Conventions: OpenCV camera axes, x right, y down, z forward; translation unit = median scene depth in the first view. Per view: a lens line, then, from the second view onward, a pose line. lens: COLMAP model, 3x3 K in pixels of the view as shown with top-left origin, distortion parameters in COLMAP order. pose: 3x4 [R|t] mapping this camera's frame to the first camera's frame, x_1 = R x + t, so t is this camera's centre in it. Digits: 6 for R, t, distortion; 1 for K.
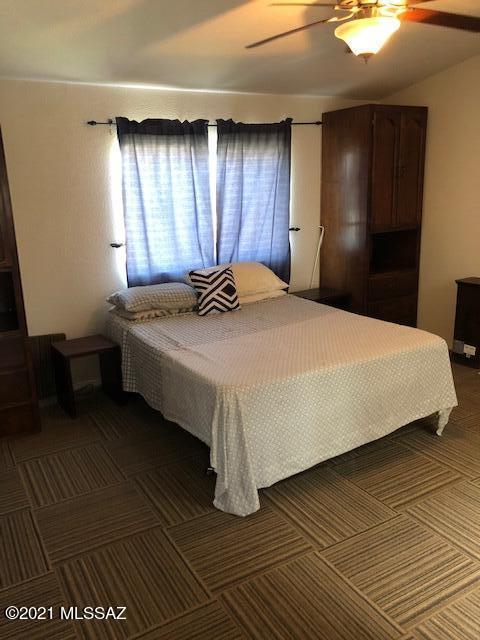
lens RADIAL K [[525.6, 0, 239.2], [0, 525.6, 322.0], [0, 0, 1]] dist [0.063918, -0.036528]
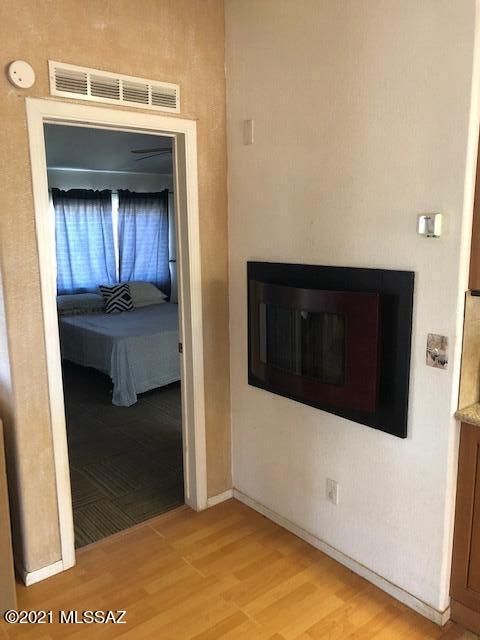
lens RADIAL K [[525.6, 0, 242.4], [0, 525.6, 319.0], [0, 0, 1]] dist [0.063918, -0.036528]
pose [[0.986157, -0.007129, 0.165660, 0.058554], [0.019997, 0.996897, -0.076140, 0.121918], [-0.164603, 0.078398, 0.983239, -0.559912]]
